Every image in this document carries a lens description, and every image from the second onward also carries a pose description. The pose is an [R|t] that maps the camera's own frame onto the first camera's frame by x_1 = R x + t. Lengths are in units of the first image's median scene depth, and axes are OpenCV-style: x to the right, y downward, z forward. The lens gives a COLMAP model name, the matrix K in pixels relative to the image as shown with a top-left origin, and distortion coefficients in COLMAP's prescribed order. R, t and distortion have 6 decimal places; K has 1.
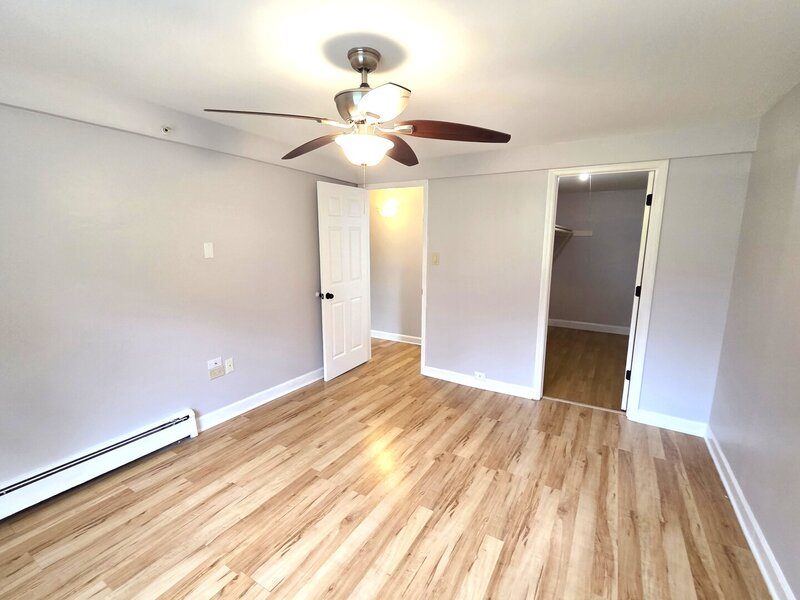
lens RADIAL K [[365.2, 0, 396.9], [0, 365.2, 300.1], [0, 0, 1]] dist [0.000642, 0.000566]
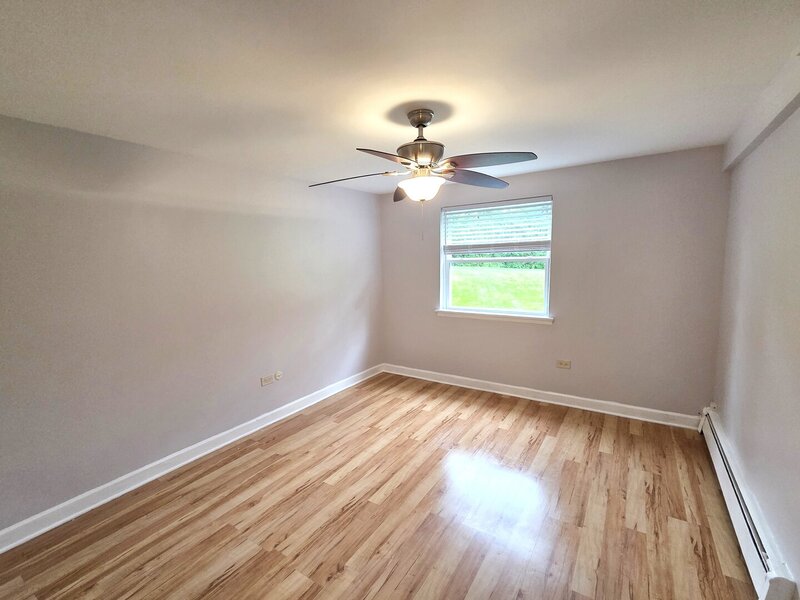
lens RADIAL K [[260.8, 0, 398.5], [0, 260.8, 291.9], [0, 0, 1]] dist [0.002011, 0.000125]
pose [[-0.998925, 0.010945, 0.045054, -0.036357], [0.023564, 0.956725, 0.290037, -0.261807], [-0.039930, 0.290787, -0.955954, 1.522761]]
